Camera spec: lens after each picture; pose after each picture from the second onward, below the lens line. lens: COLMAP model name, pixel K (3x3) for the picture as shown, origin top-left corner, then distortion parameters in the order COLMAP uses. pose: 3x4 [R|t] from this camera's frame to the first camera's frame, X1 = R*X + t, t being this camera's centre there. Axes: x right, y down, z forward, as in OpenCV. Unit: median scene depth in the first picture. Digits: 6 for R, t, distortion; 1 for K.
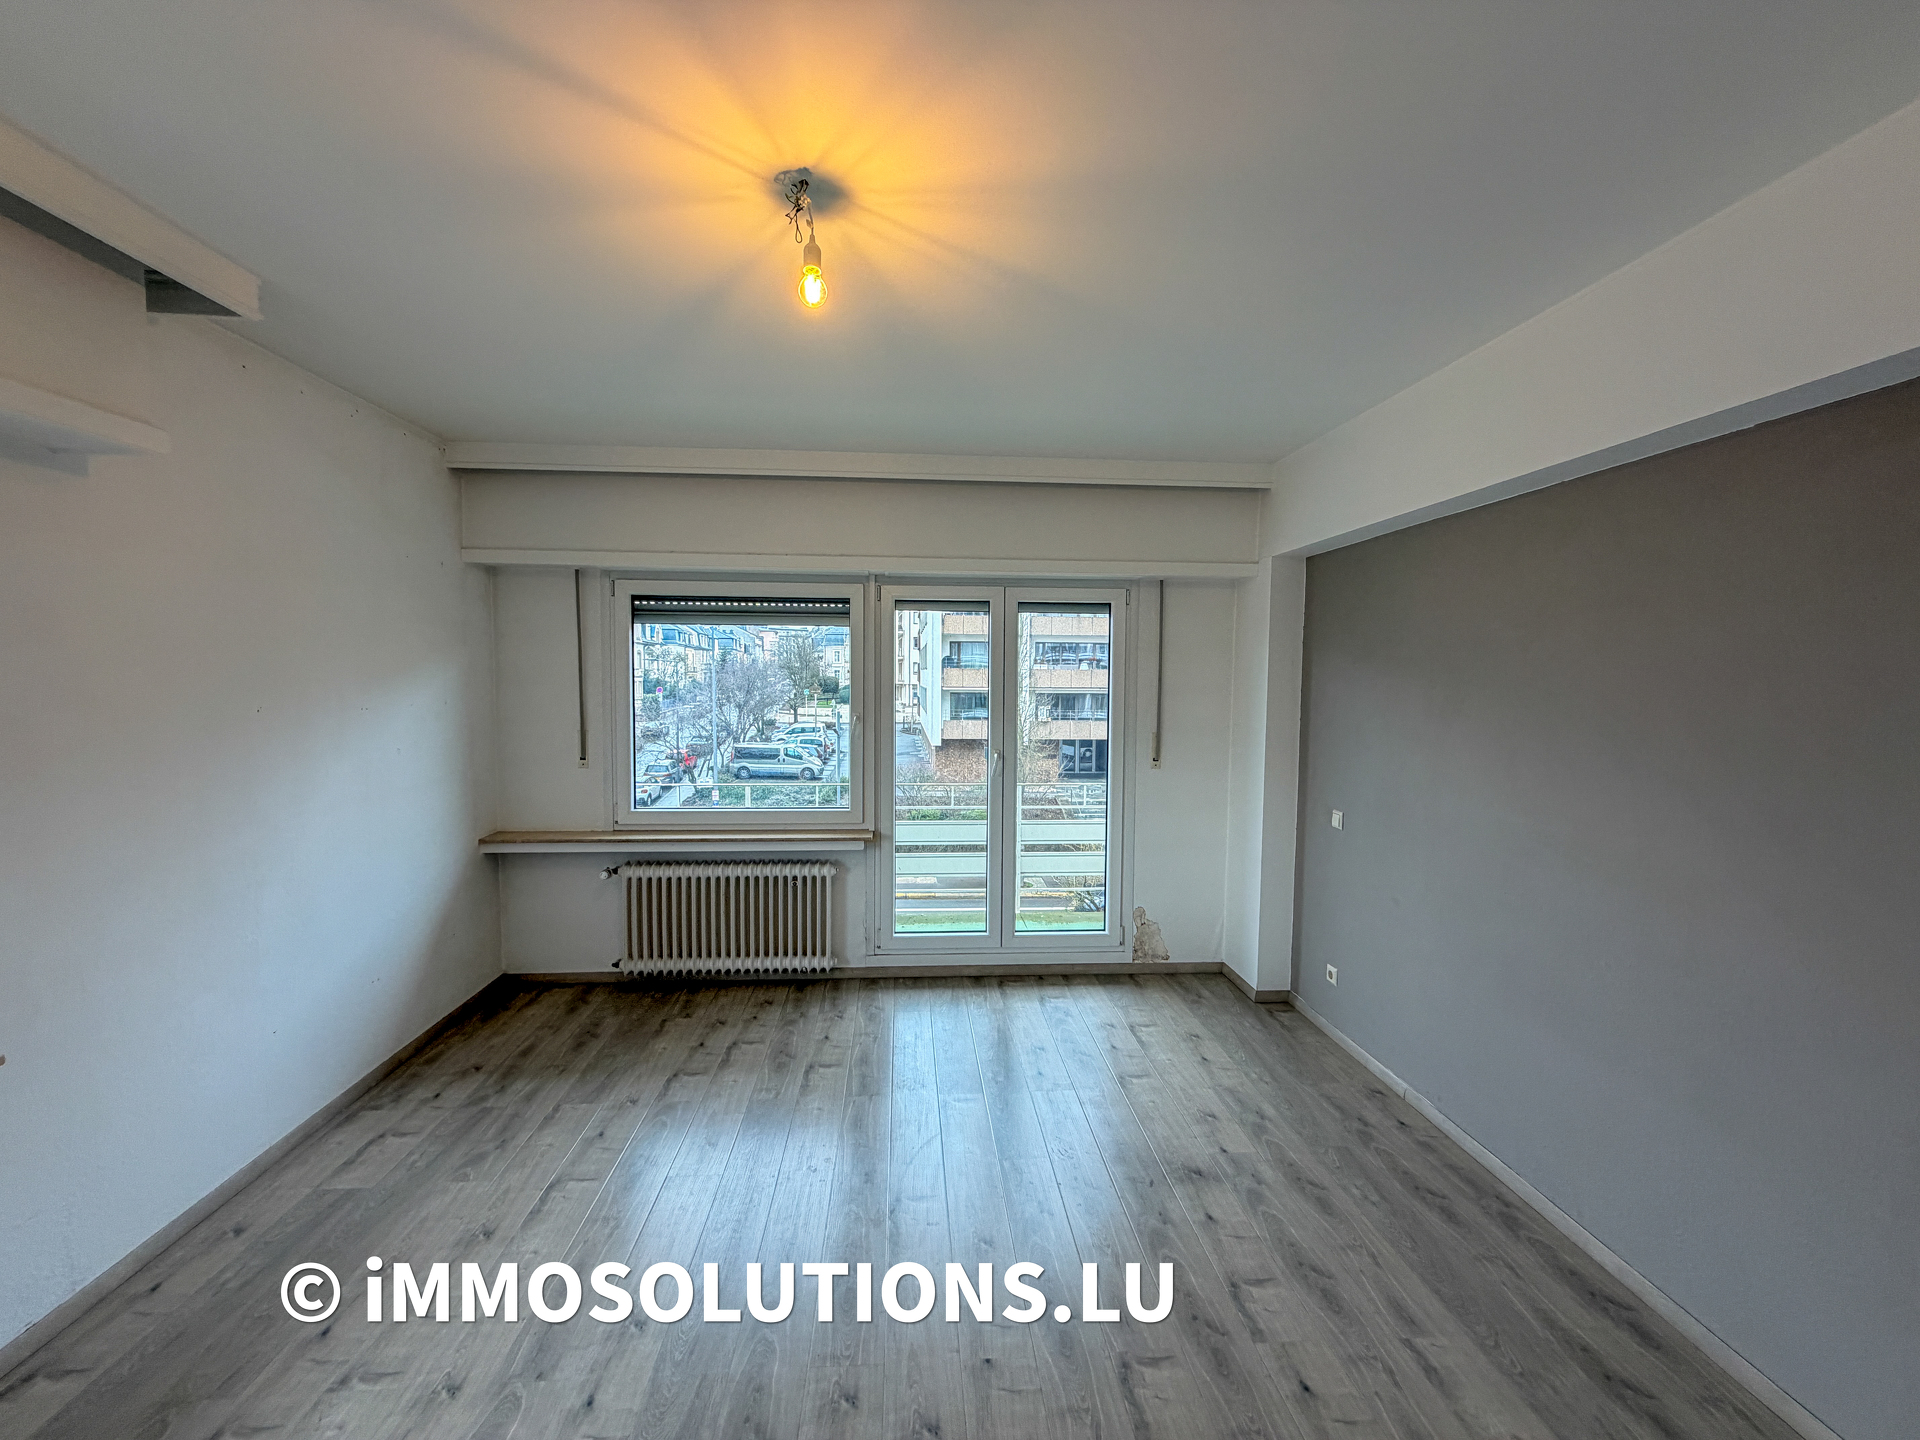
lens RADIAL K [[765.5, 0, 953.3], [0, 765.5, 718.7], [0, 0, 1]] dist [-0.000501, -0.000053]
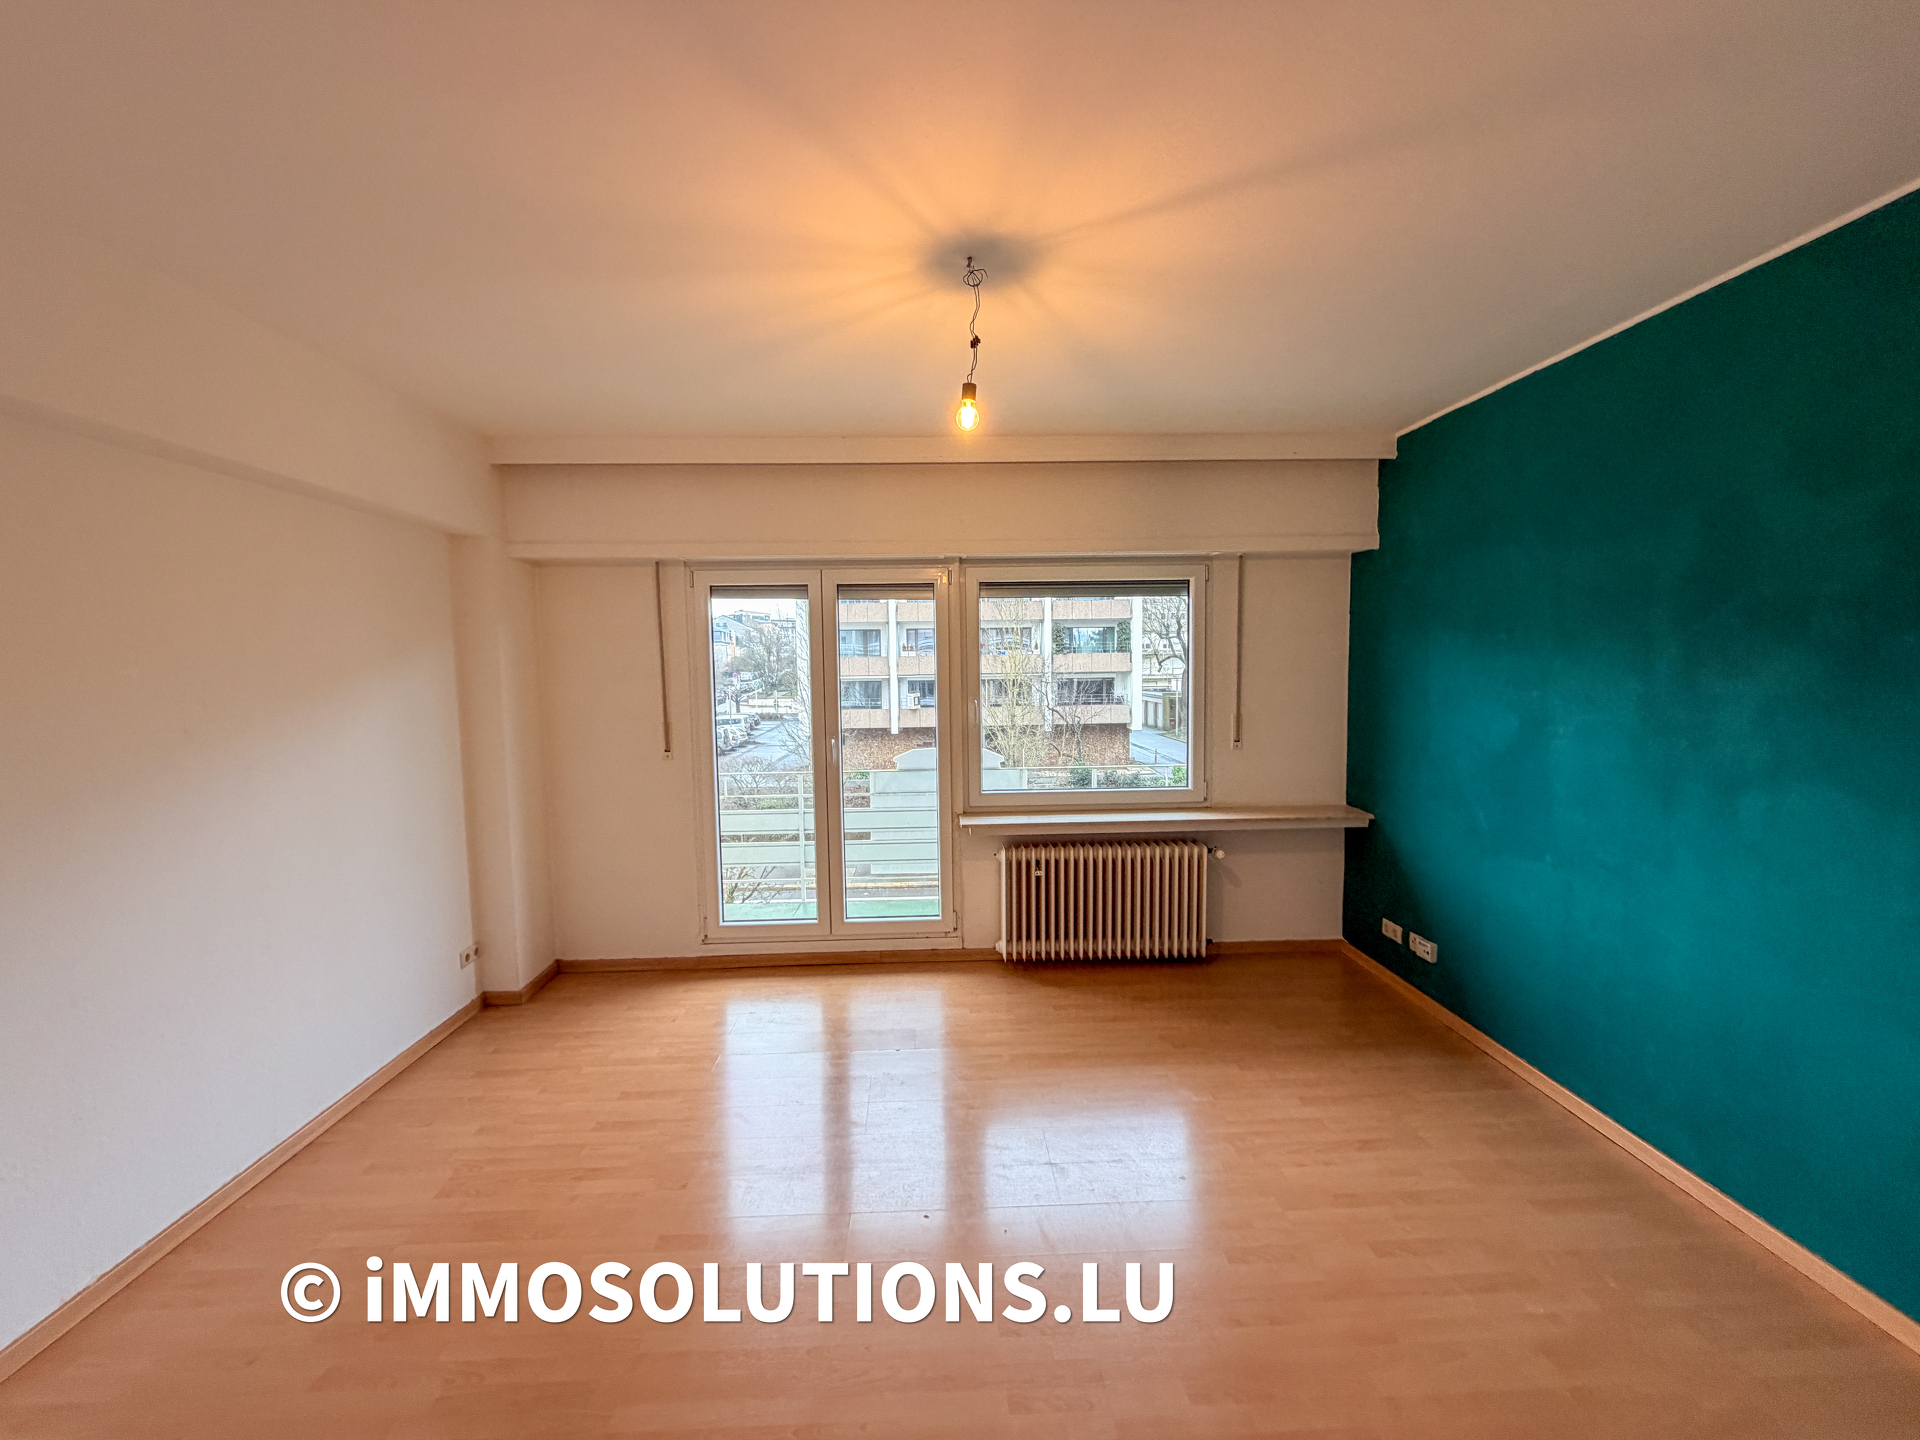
lens RADIAL K [[765.5, 0, 953.3], [0, 765.5, 718.7], [0, 0, 1]] dist [-0.000501, -0.000053]
pose [[0.999264, -0.020227, -0.032605, 0.195271], [0.020751, 0.999659, 0.015825, 0.001671], [0.032274, -0.016490, 0.999343, 0.006681]]
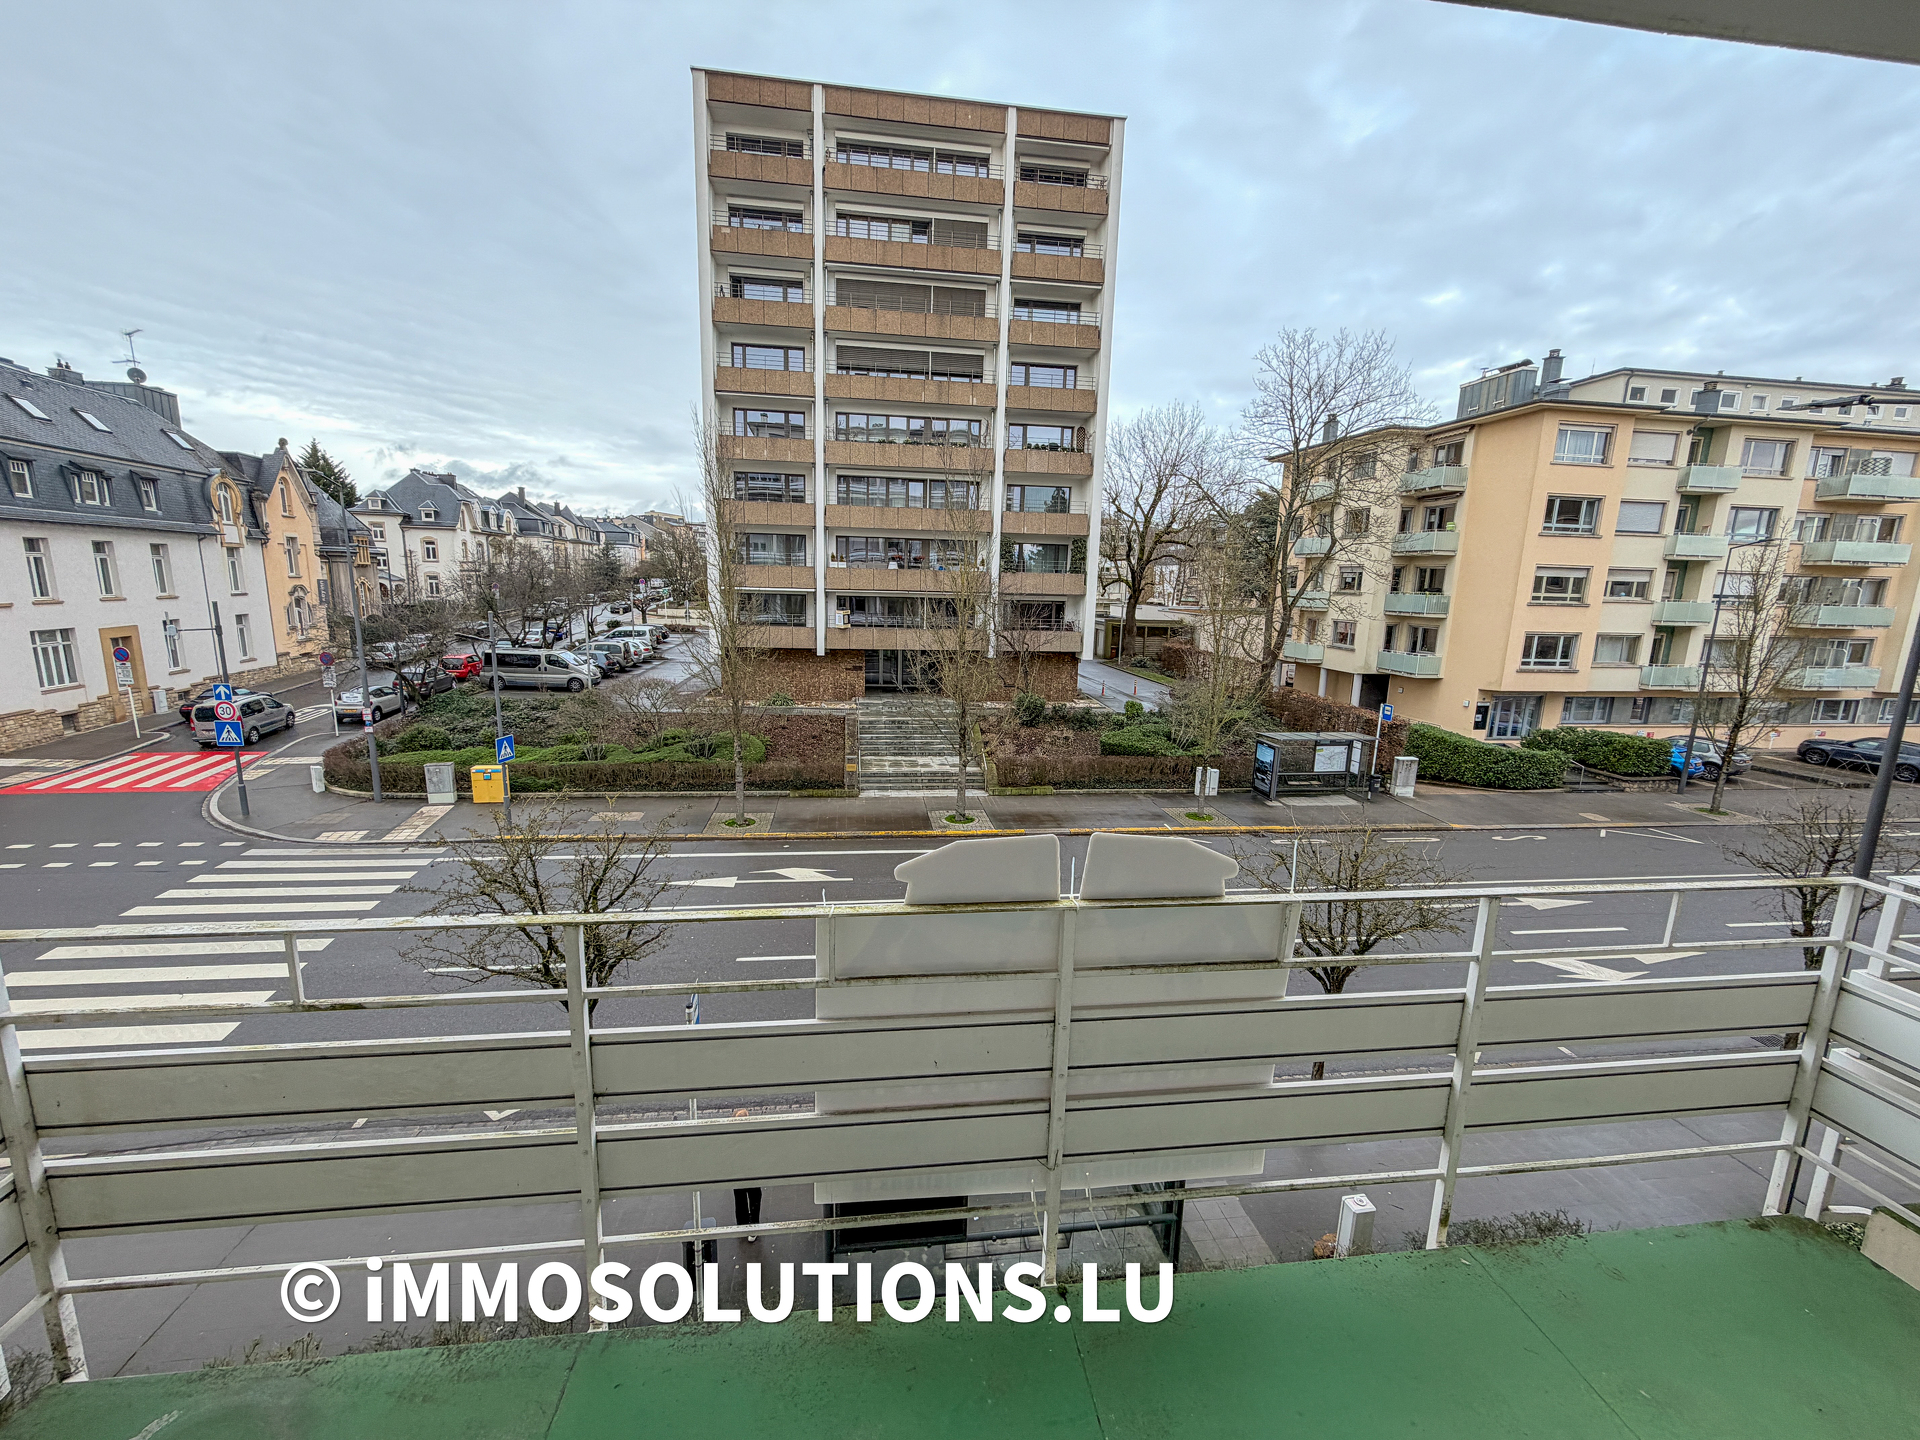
lens RADIAL K [[765.5, 0, 953.3], [0, 765.5, 718.7], [0, 0, 1]] dist [-0.000501, -0.000053]
pose [[0.997707, 0.007092, 0.067314, 0.179925], [-0.015325, 0.992340, 0.122583, -0.002994], [-0.065929, -0.123334, 0.990173, 0.107454]]
